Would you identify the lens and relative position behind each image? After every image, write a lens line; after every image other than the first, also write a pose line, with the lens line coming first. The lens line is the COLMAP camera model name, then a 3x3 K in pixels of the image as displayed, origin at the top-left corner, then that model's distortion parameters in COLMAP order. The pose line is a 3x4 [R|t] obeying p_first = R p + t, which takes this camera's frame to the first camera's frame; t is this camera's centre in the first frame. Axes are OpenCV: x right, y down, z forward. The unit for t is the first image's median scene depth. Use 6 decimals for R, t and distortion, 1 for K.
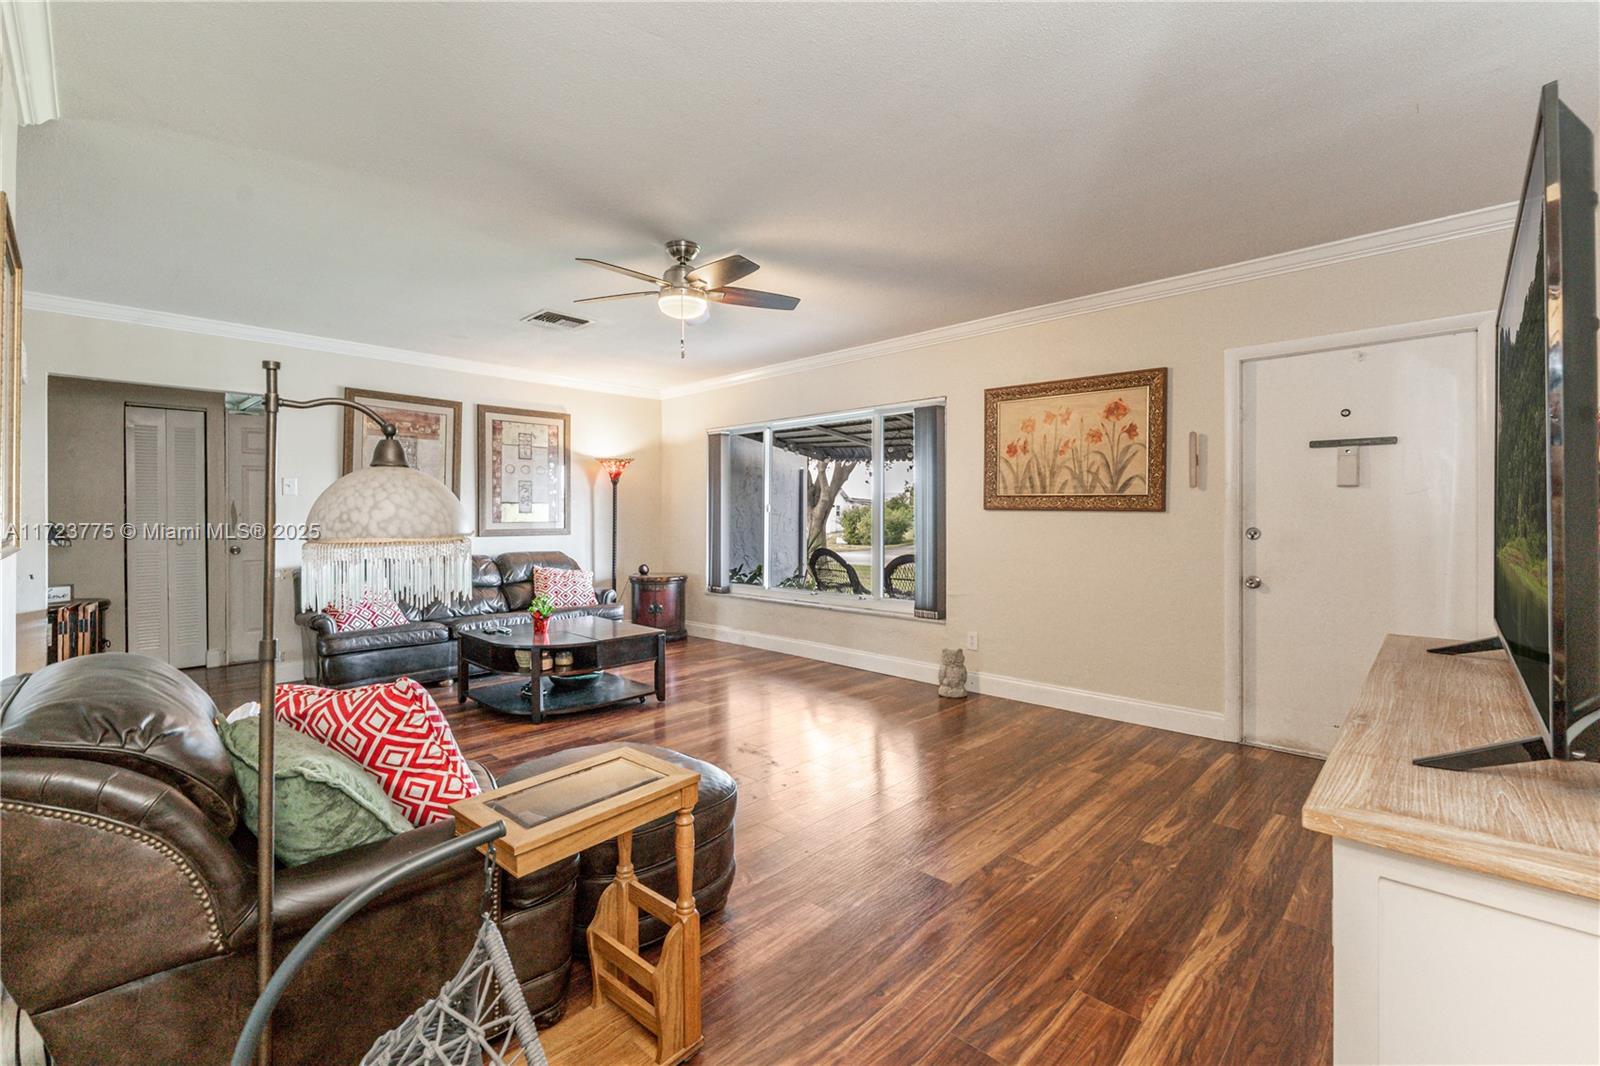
lens RADIAL K [[681.8, 0, 804.8], [0, 681.8, 521.6], [0, 0, 1]] dist [-0.001972, -0.000584]
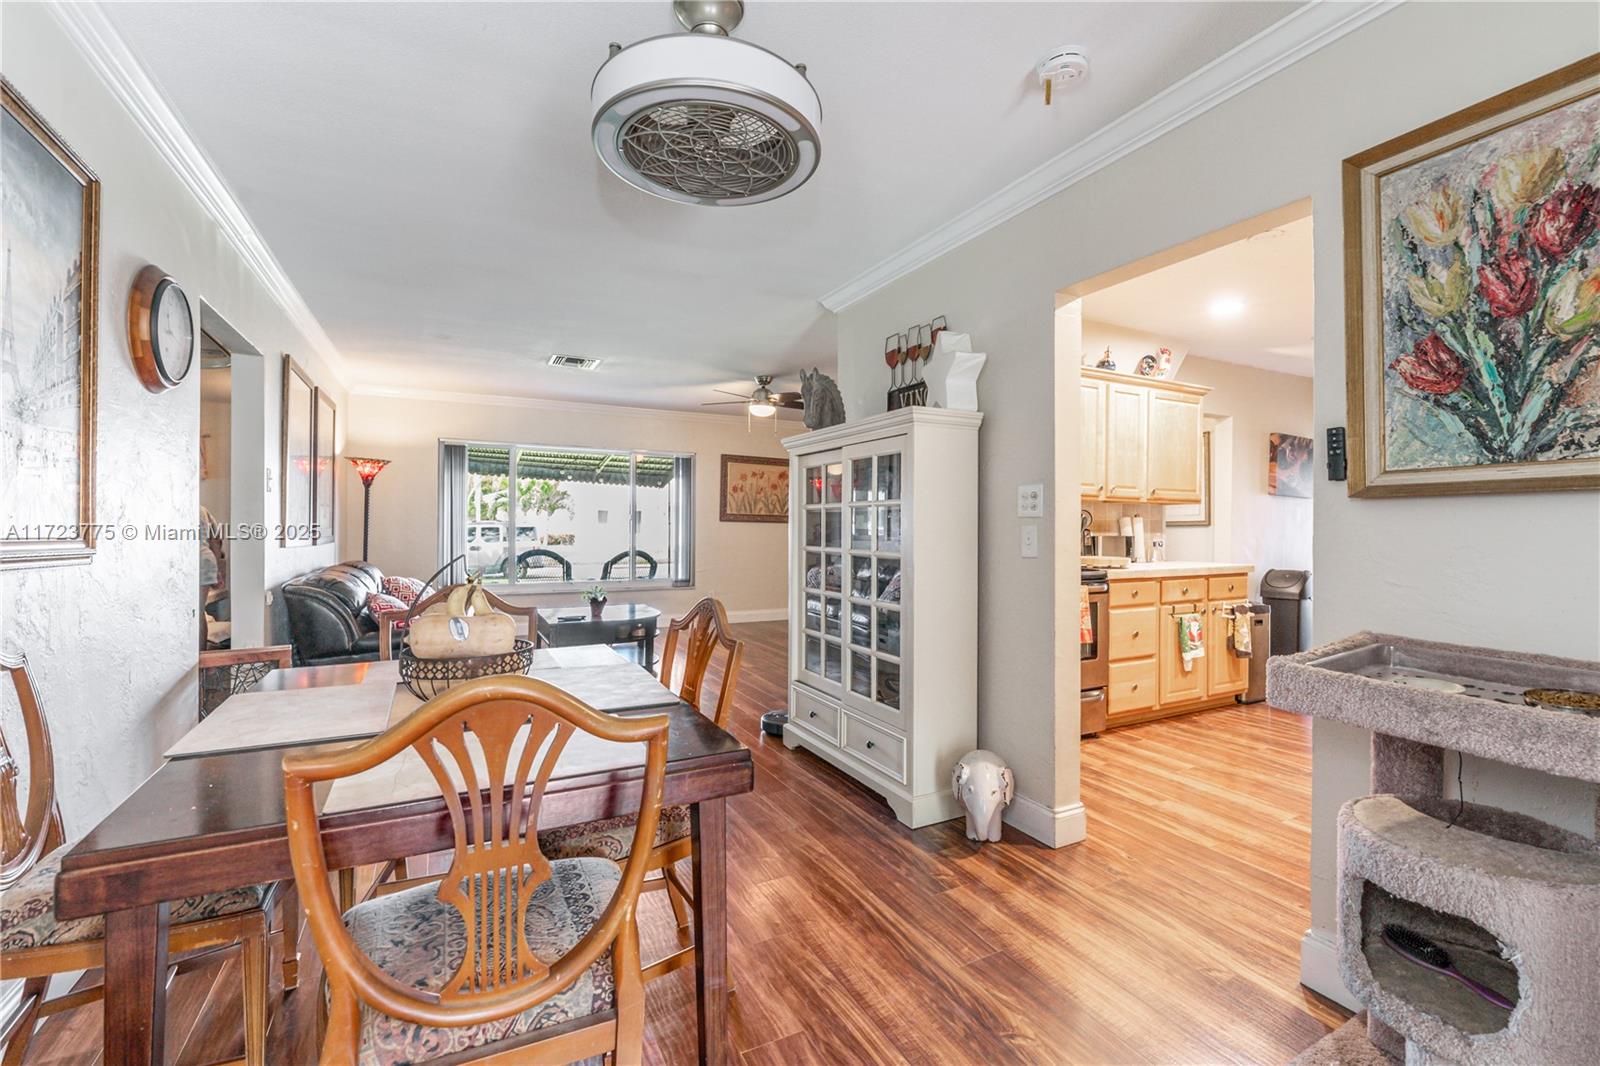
lens RADIAL K [[694.2, 0, 791.9], [0, 694.2, 520.0], [0, 0, 1]] dist [0.032513, -0.000139]
pose [[0.325431, 0.009504, 0.945518, -1.492652], [0.000530, 0.999947, -0.010233, -0.002237], [-0.945566, 0.003831, 0.325409, 0.252588]]
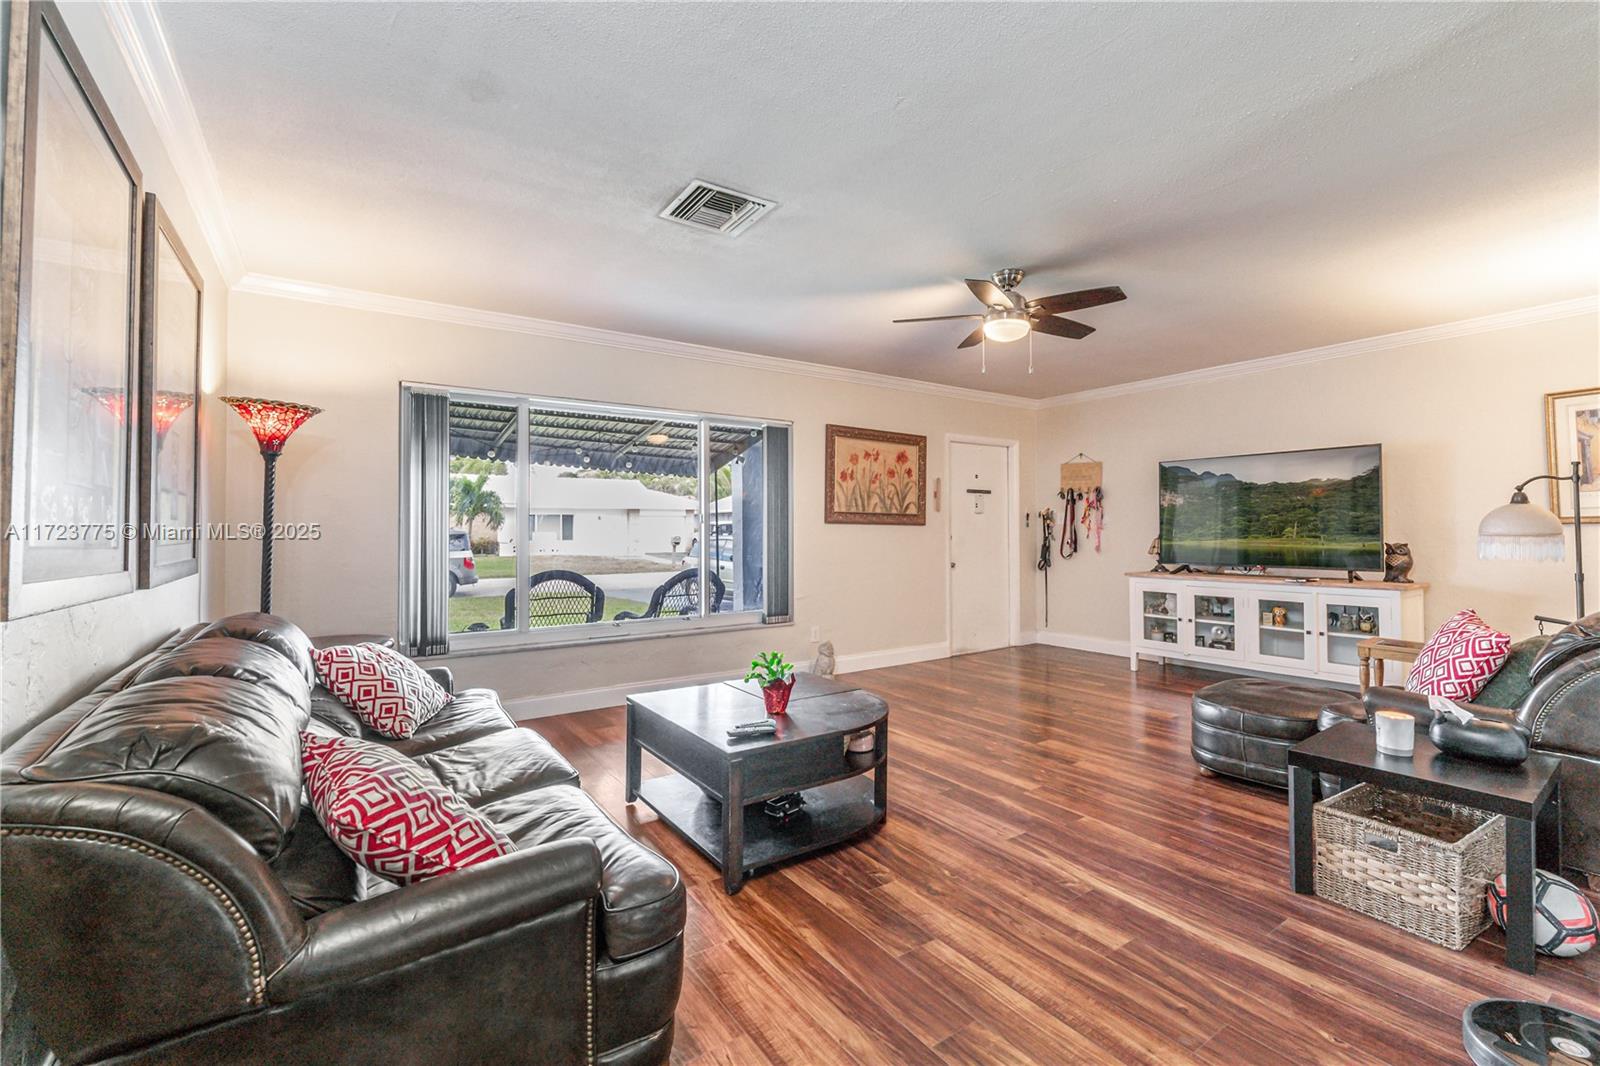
lens RADIAL K [[681.8, 0, 804.8], [0, 681.8, 521.6], [0, 0, 1]] dist [-0.001972, -0.000584]
pose [[0.198273, 0.012298, 0.980070, -0.998430], [0.015022, 0.999766, -0.015584, -0.002053], [-0.980032, 0.017812, 0.198042, 0.859775]]
